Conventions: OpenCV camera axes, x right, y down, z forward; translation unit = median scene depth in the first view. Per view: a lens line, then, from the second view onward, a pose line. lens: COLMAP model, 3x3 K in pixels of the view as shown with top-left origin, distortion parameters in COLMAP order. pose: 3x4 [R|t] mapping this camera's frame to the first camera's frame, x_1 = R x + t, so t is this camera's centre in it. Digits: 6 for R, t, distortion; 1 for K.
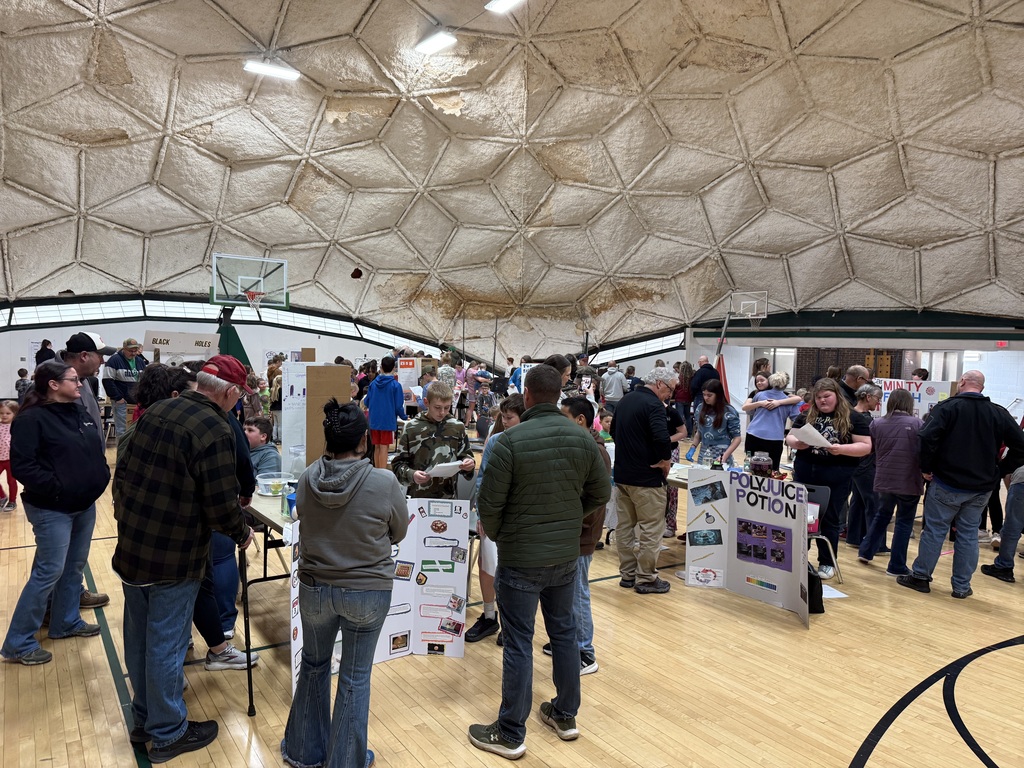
lens RADIAL K [[732.2, 0, 512.0], [0, 732.2, 384.0], [0, 0, 1]] dist [0.010602, 0.001071]
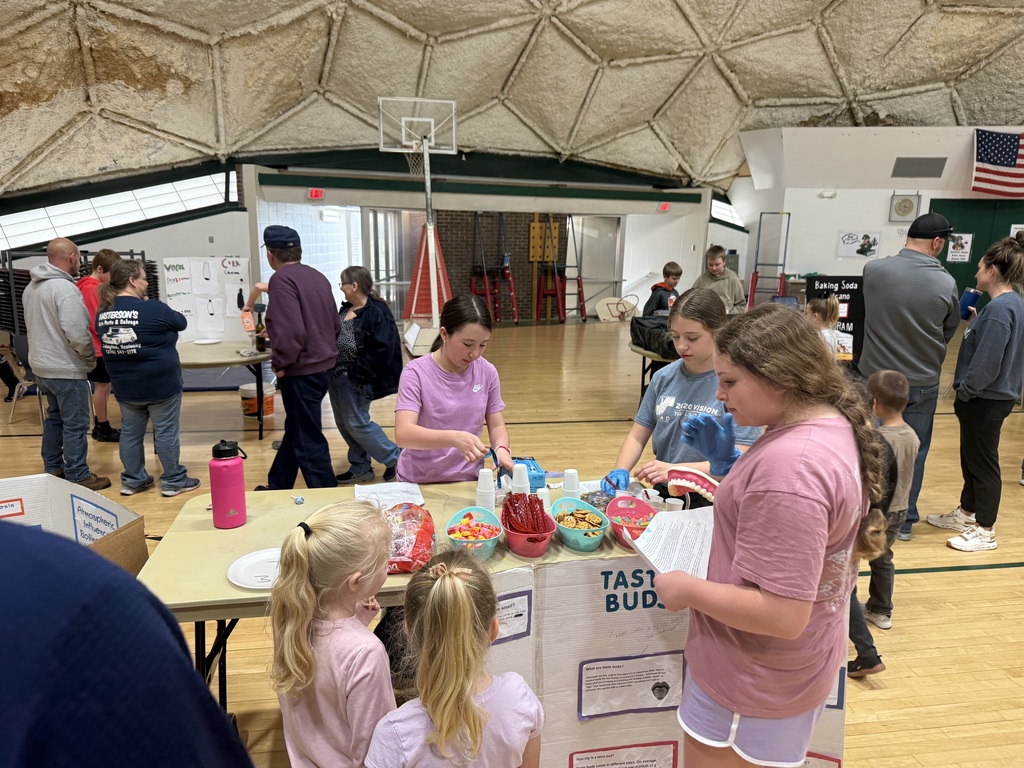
lens RADIAL K [[766.6, 0, 512.3], [0, 766.6, 402.8], [0, 0, 1]] dist [0.009535, 0.010131]
pose [[0.426221, -0.210567, 0.879771, -0.159230], [0.040910, 0.976024, 0.213785, -0.025908], [-0.903693, -0.055128, 0.424616, 0.635472]]
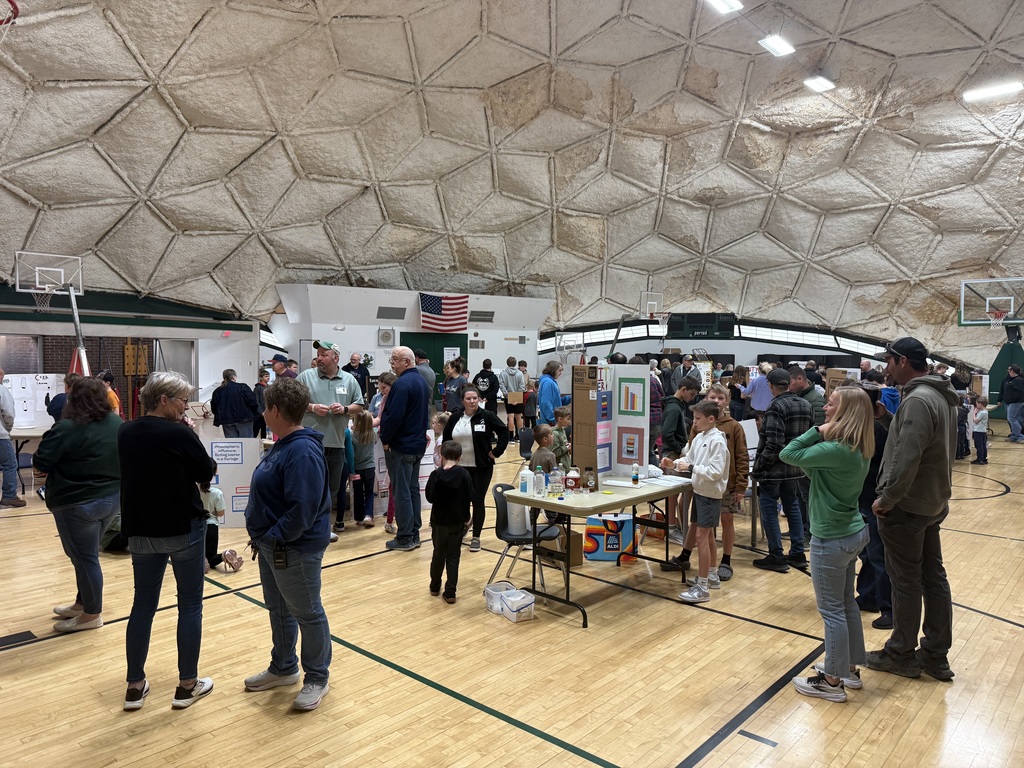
lens RADIAL K [[732.2, 0, 512.0], [0, 732.2, 384.0], [0, 0, 1]] dist [0.010602, 0.001071]
pose [[-0.225382, -0.063136, 0.972223, -0.399936], [0.032868, 0.996837, 0.072354, -0.037012], [-0.973716, 0.048262, -0.222594, 0.677552]]
